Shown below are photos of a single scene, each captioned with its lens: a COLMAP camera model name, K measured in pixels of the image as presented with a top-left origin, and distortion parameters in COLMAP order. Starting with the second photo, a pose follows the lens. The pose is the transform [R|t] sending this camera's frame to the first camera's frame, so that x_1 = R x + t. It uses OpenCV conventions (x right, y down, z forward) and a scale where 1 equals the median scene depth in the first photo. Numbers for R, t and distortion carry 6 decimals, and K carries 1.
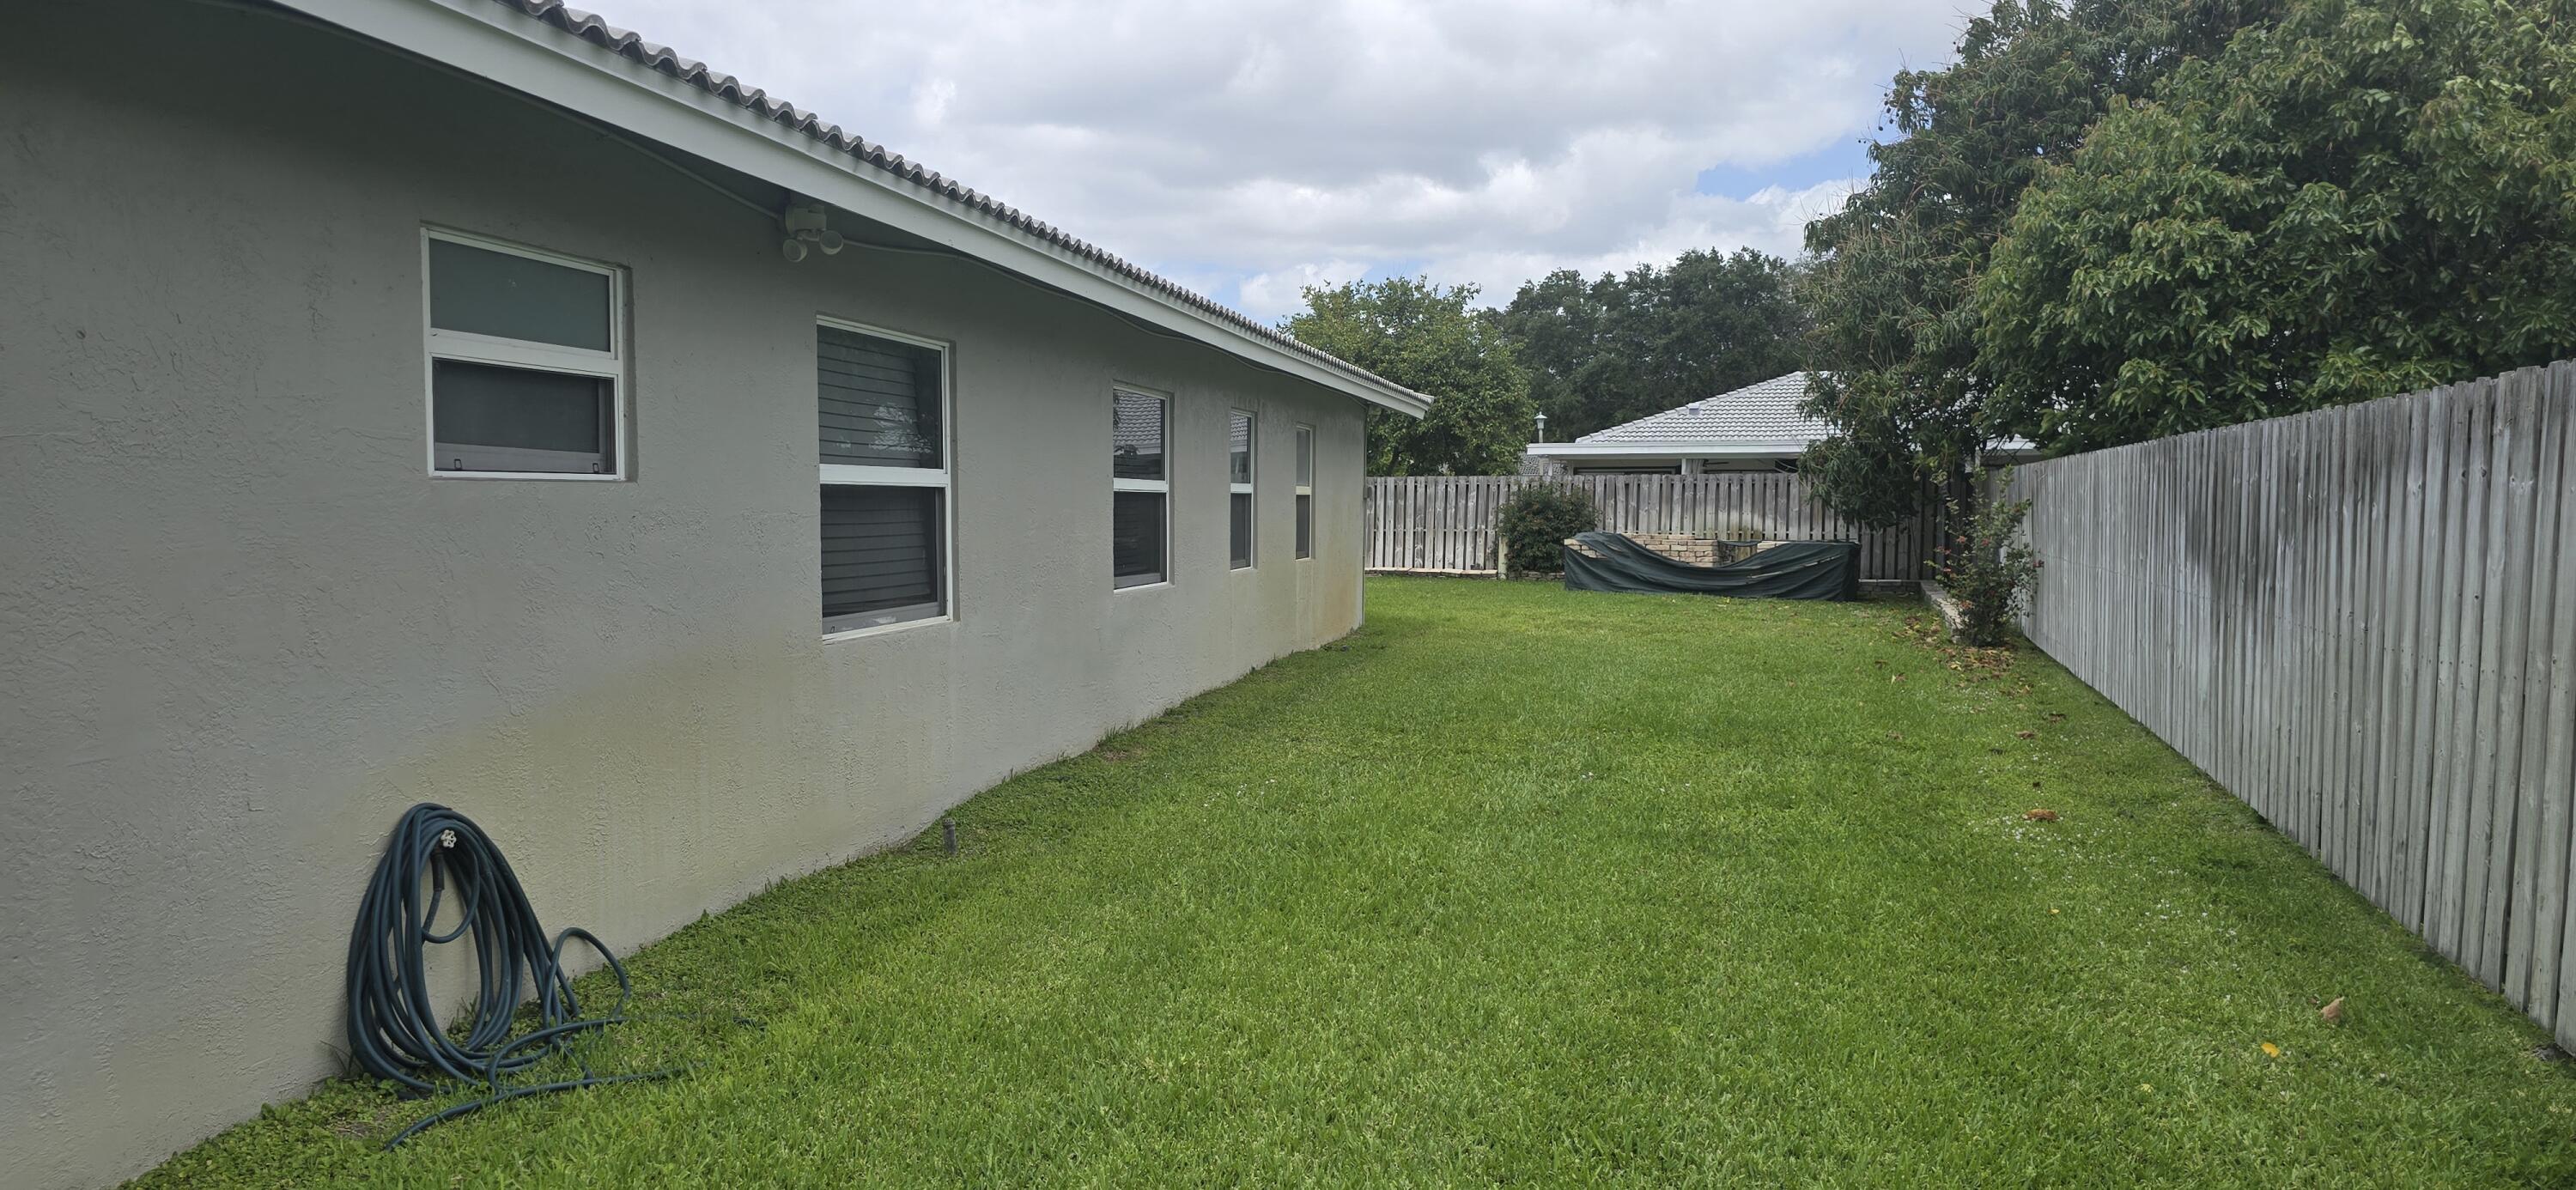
lens RADIAL K [[1761.3, 0, 1298.6], [0, 1761.3, 596.0], [0, 0, 1]] dist [0.070527, -0.065821]
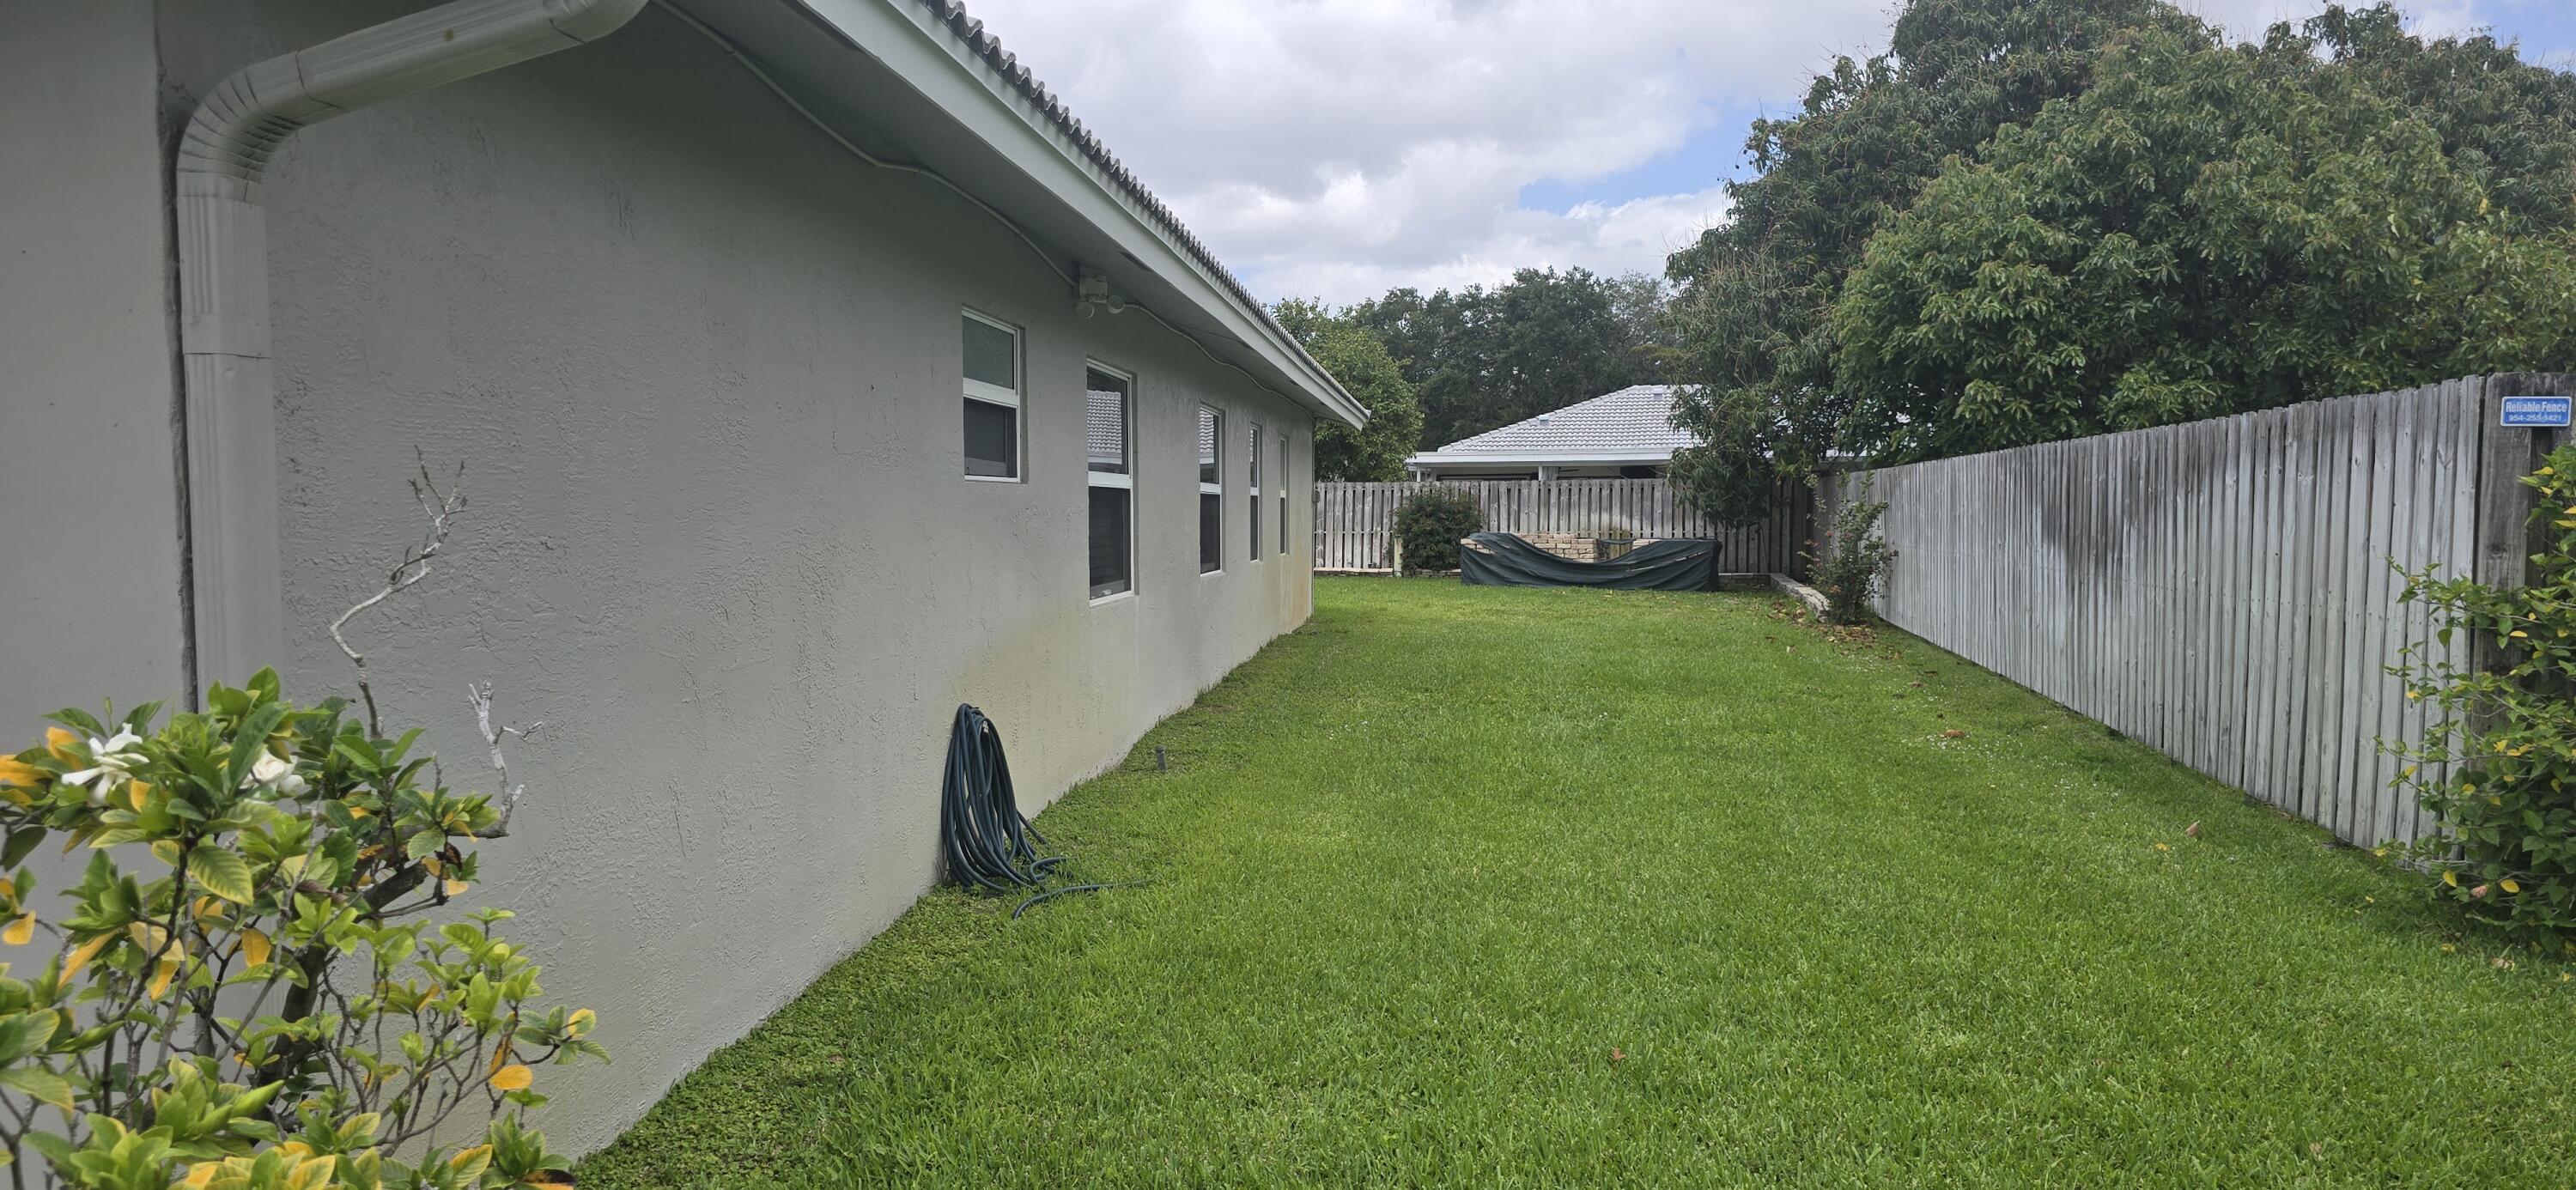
lens RADIAL K [[1753.9, 0, 1362.4], [0, 1753.9, 593.0], [0, 0, 1]] dist [0.175490, -0.154668]
pose [[0.990742, -0.011711, 0.135254, -0.071856], [0.012466, 0.999911, -0.004734, 0.007219], [-0.135186, 0.006376, 0.990800, -0.093578]]
